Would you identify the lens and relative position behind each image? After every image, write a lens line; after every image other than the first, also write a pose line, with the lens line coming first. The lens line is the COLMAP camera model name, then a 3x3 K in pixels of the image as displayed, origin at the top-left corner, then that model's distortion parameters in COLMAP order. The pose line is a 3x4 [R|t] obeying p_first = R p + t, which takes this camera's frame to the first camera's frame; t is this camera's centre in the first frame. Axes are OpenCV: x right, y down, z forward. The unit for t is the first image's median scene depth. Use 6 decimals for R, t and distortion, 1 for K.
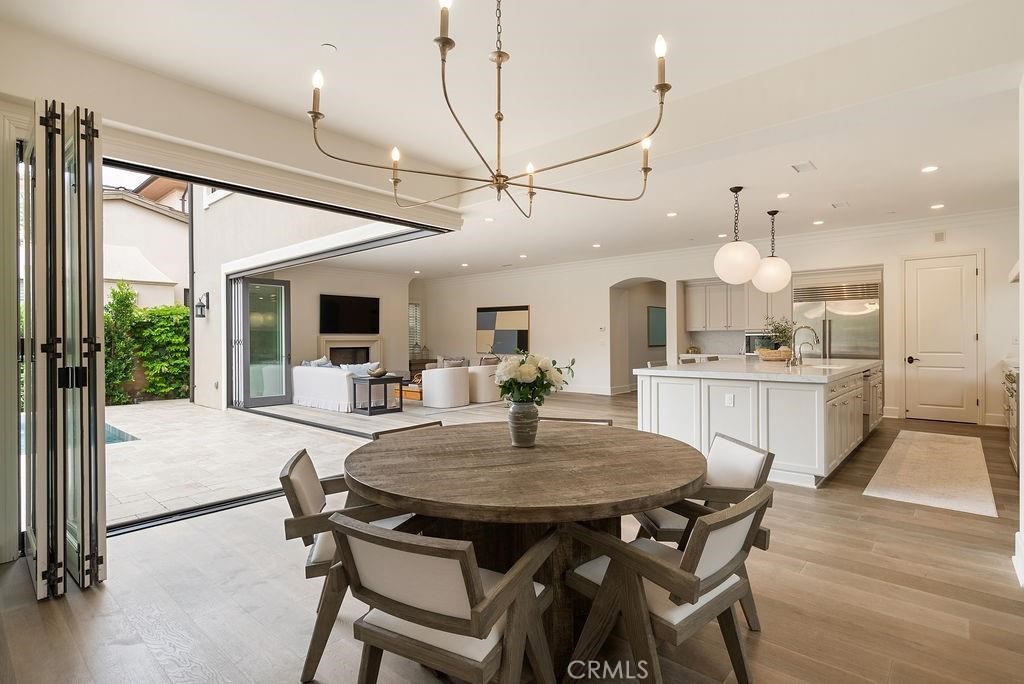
lens RADIAL K [[504.5, 0, 512.2], [0, 504.5, 335.0], [0, 0, 1]] dist [-0.000972, -0.000423]
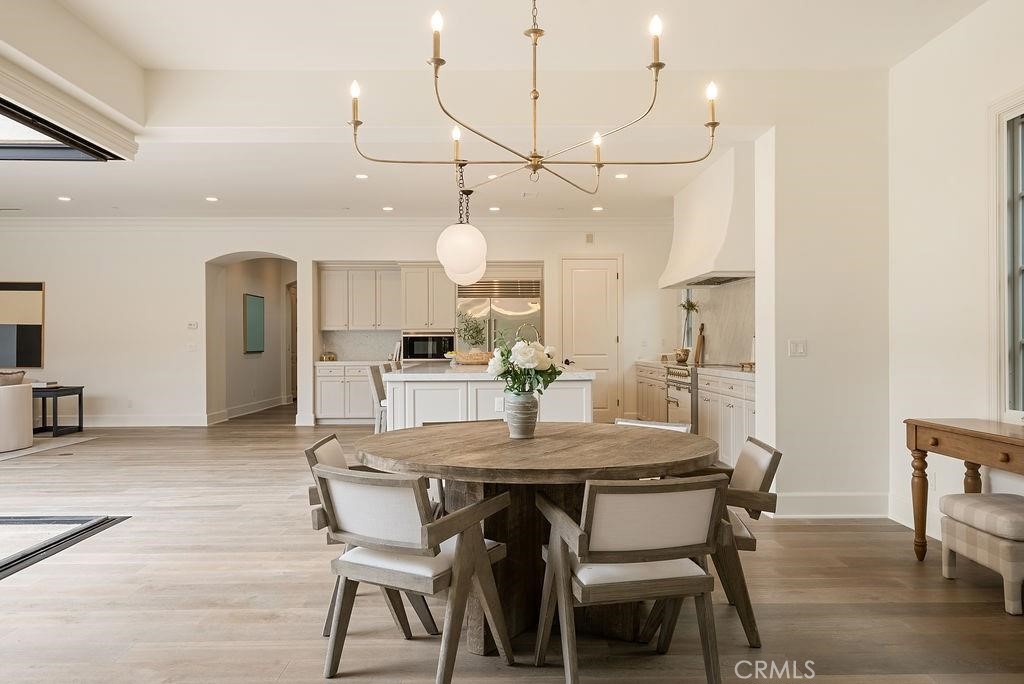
lens RADIAL K [[770.7, 0, 512.0], [0, 770.7, 342.0], [0, 0, 1]] dist [-0.001699, -0.000407]
pose [[0.737622, 0.005568, 0.675191, -0.270456], [-0.006375, 0.999979, -0.001283, 0.011536], [-0.675184, -0.003358, 0.737642, -0.015450]]
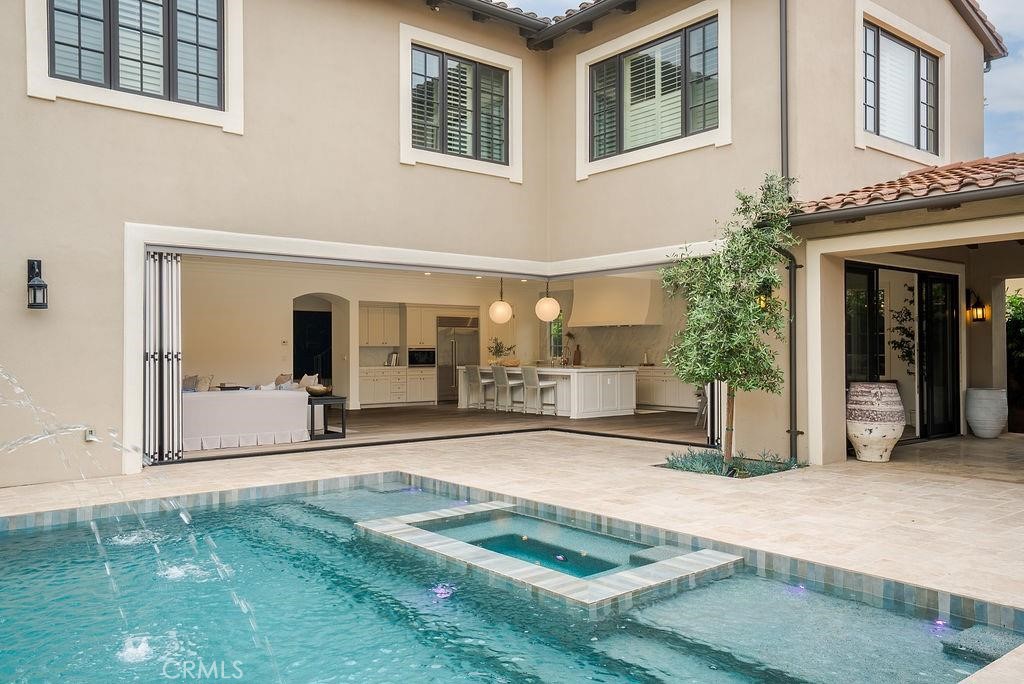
lens RADIAL K [[771.7, 0, 512.0], [0, 771.7, 342.0], [0, 0, 1]] dist [0.078864, 0.005367]
pose [[0.155022, 0.018642, 0.987735, -1.638318], [-0.003825, 0.999826, -0.018270, 0.015143], [-0.987904, -0.000946, 0.155067, 0.521514]]
